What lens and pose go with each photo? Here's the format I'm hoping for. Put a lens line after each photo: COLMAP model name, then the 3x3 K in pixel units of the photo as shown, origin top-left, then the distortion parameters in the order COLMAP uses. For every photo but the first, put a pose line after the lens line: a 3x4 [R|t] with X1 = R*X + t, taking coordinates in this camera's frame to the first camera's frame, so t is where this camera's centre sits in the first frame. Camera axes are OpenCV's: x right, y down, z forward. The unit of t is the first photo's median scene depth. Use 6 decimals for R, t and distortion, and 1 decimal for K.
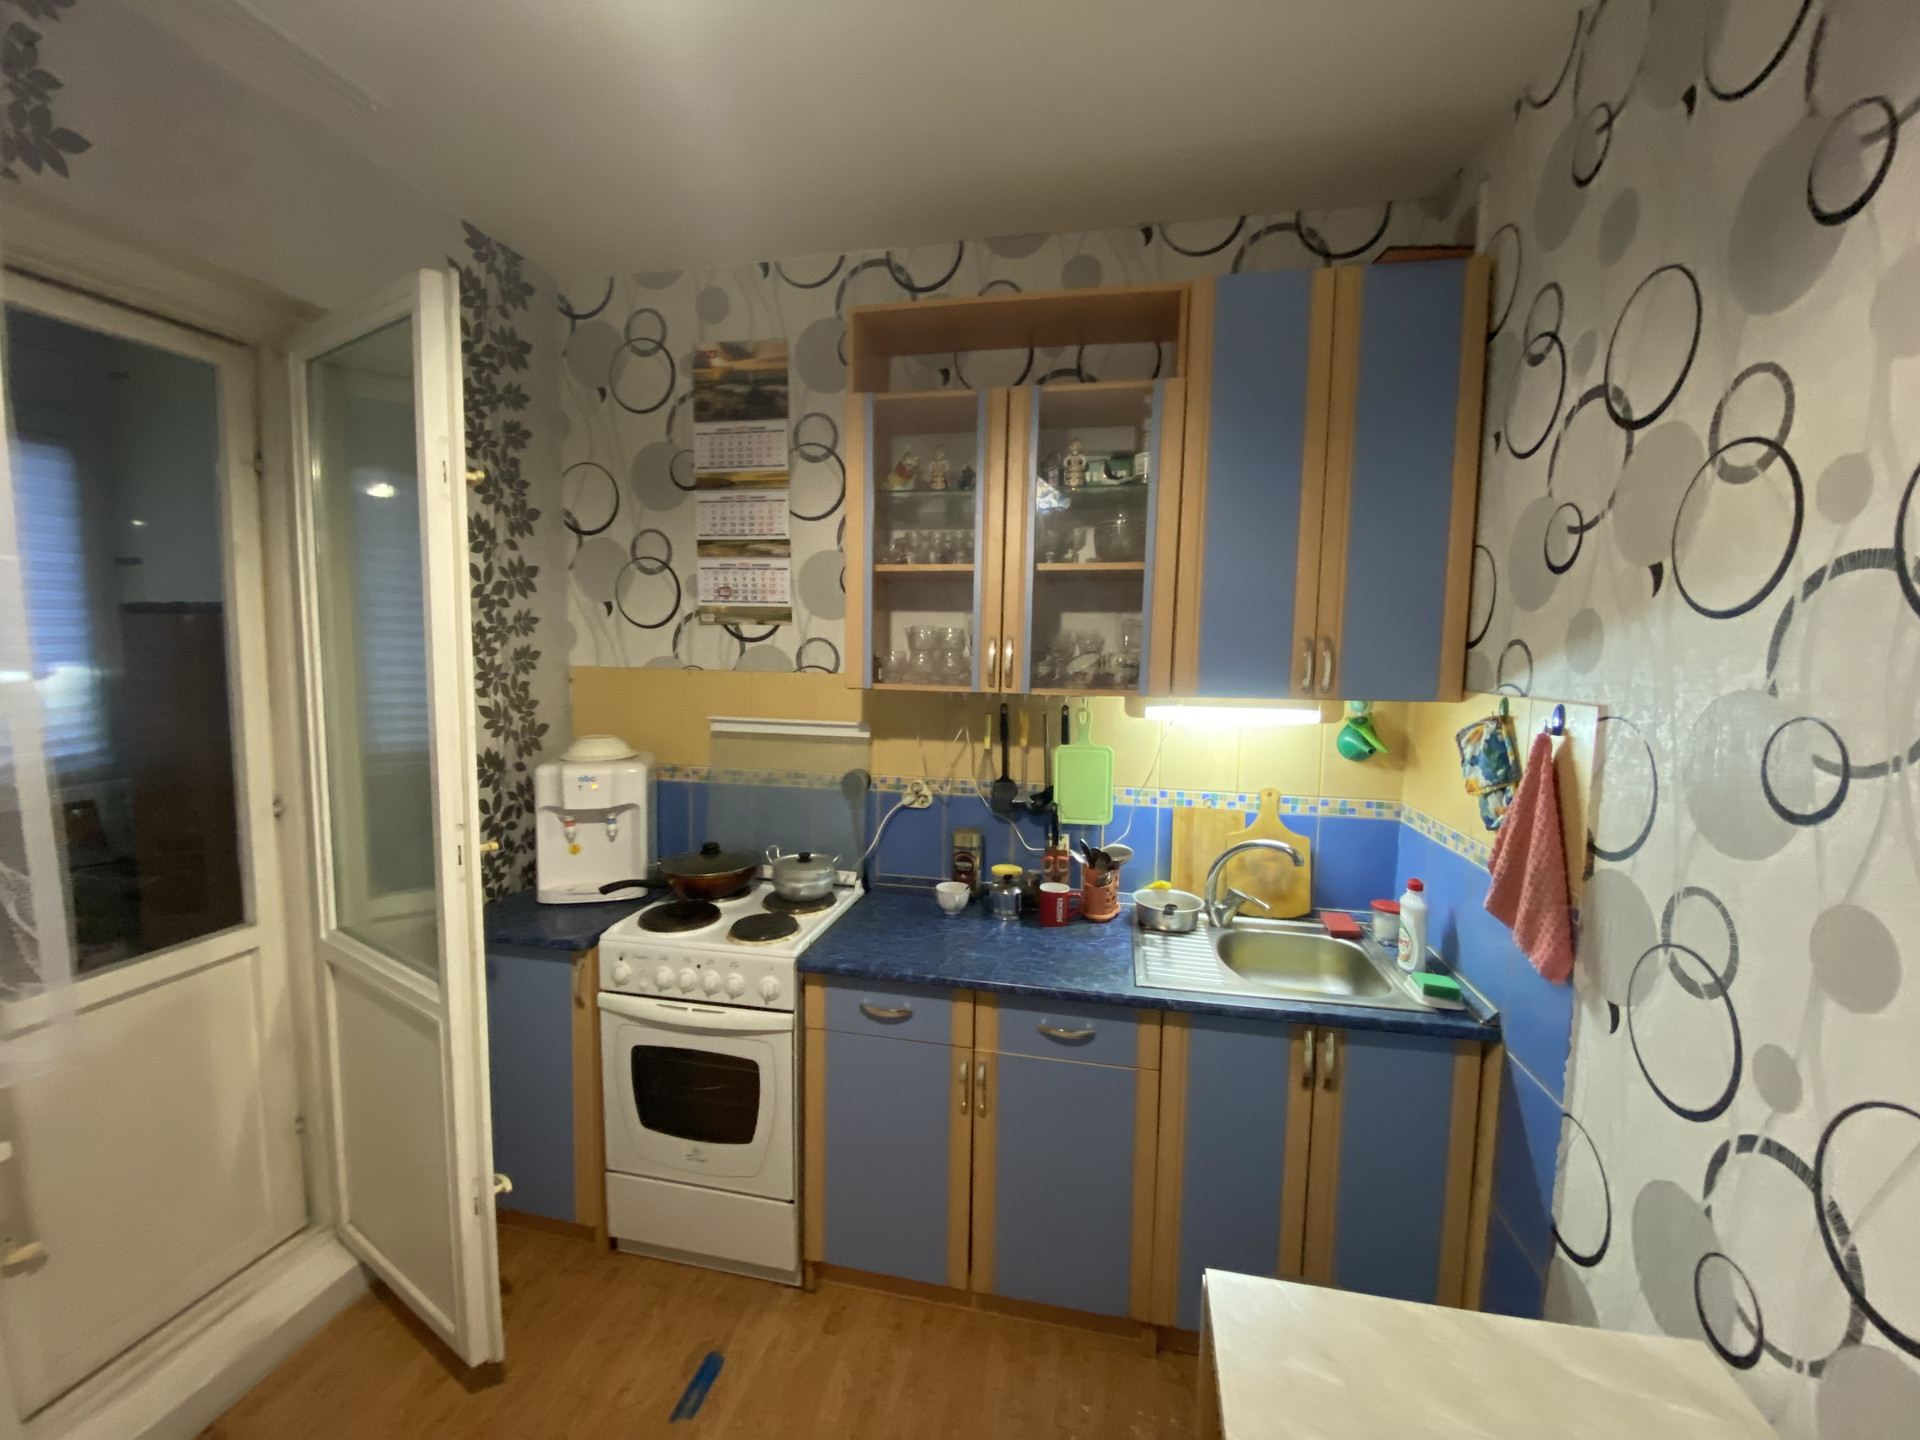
lens RADIAL K [[776.9, 0, 958.3], [0, 776.9, 719.9], [0, 0, 1]] dist [0.004951, -0.002566]
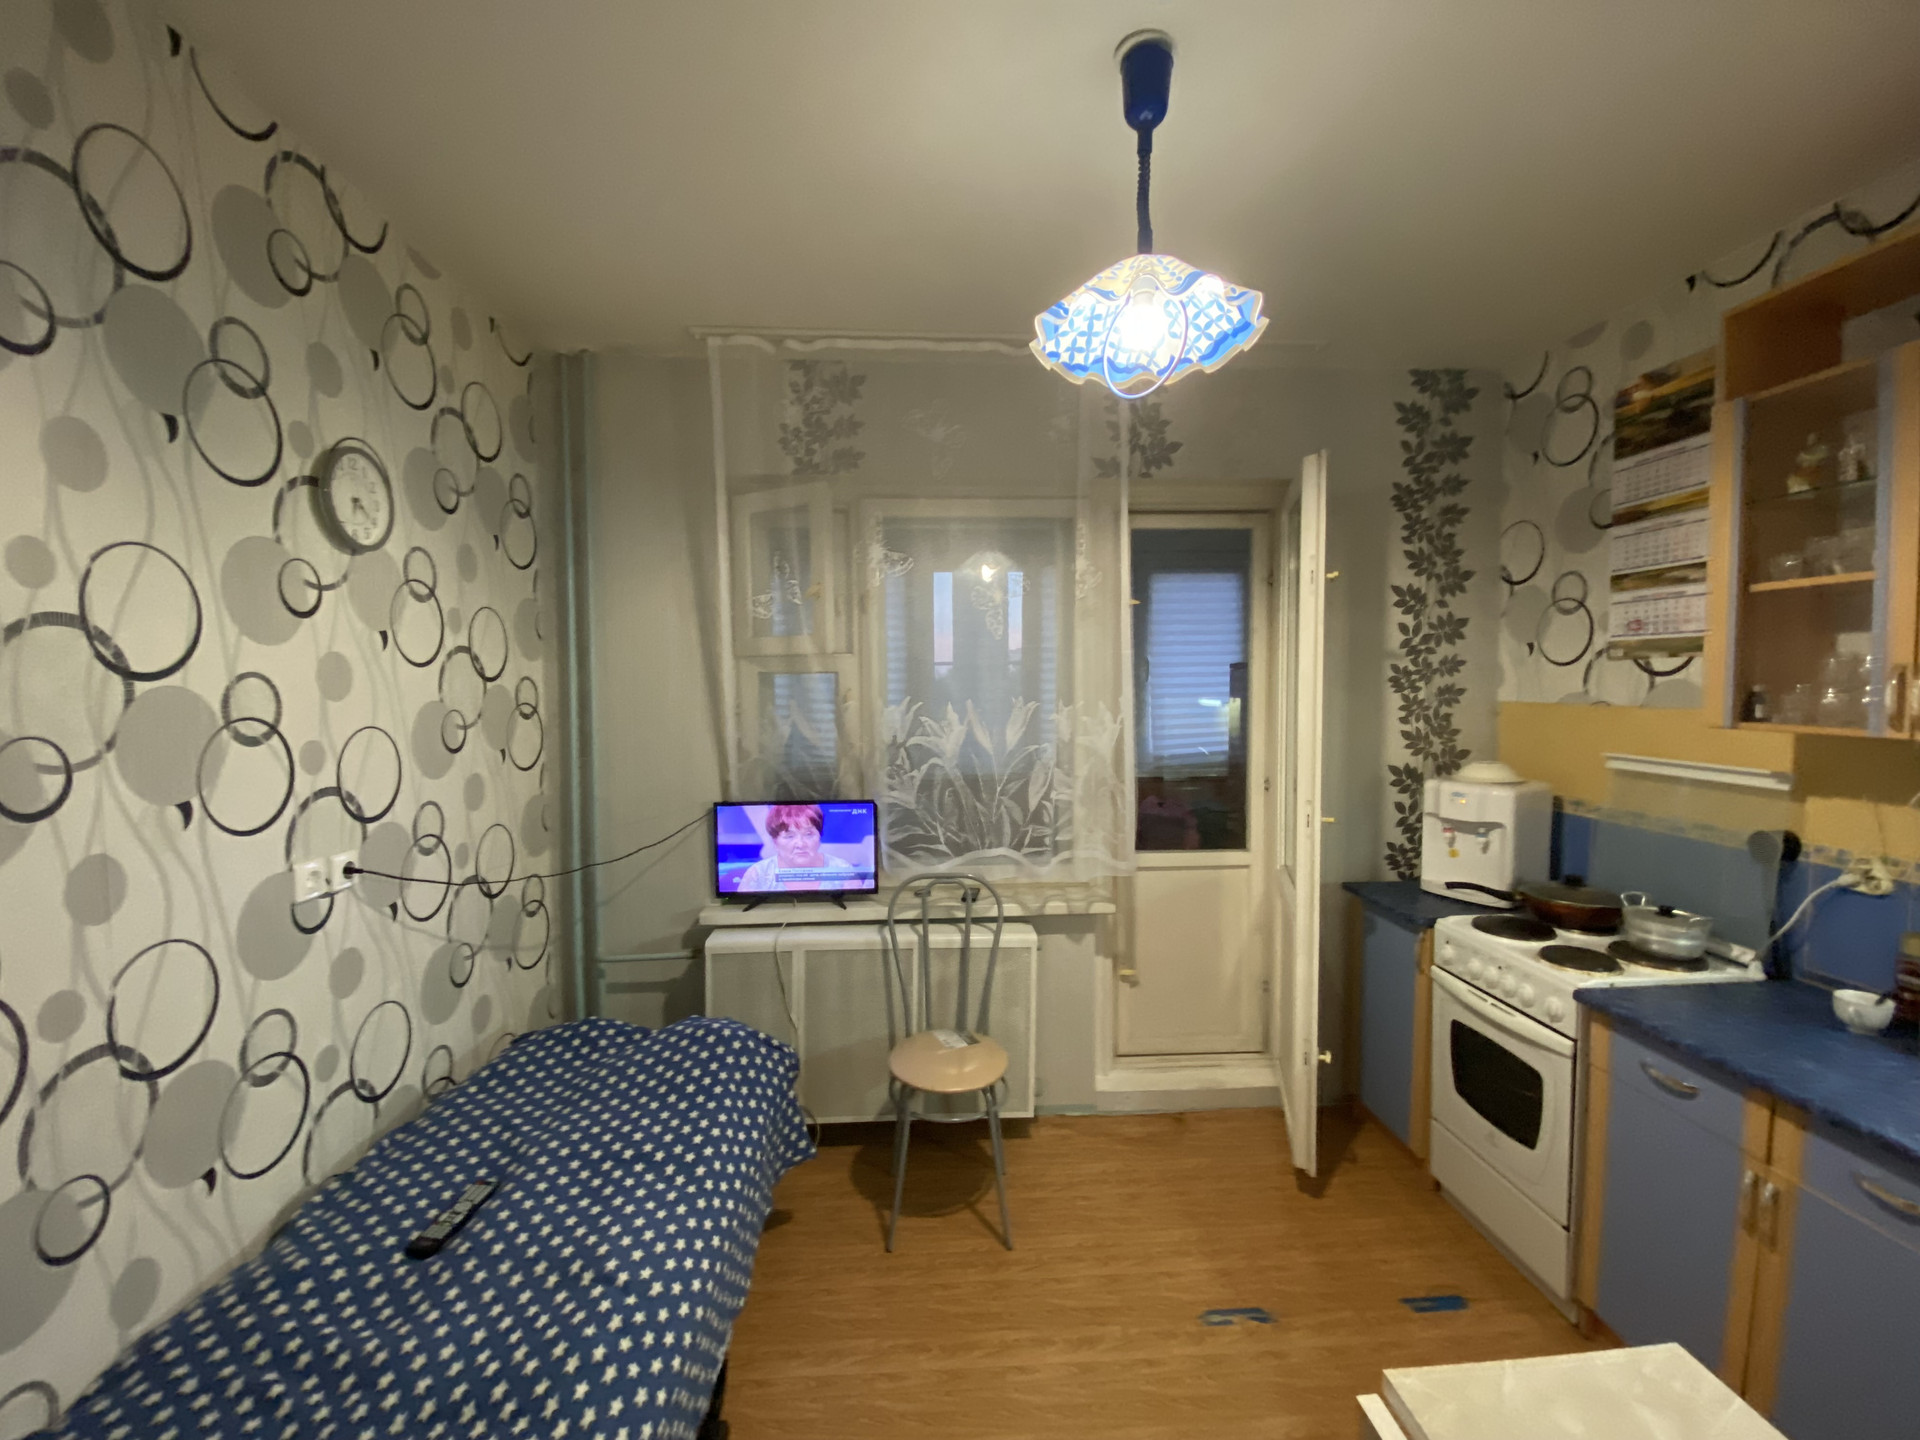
lens RADIAL K [[782.0, 0, 952.8], [0, 782.0, 719.9], [0, 0, 1]] dist [-0.012307, -0.001768]
pose [[0.254929, 0.032407, -0.966417, 0.441290], [-0.078660, 0.996821, 0.012678, 0.006969], [0.963755, 0.072786, 0.256668, -0.060941]]
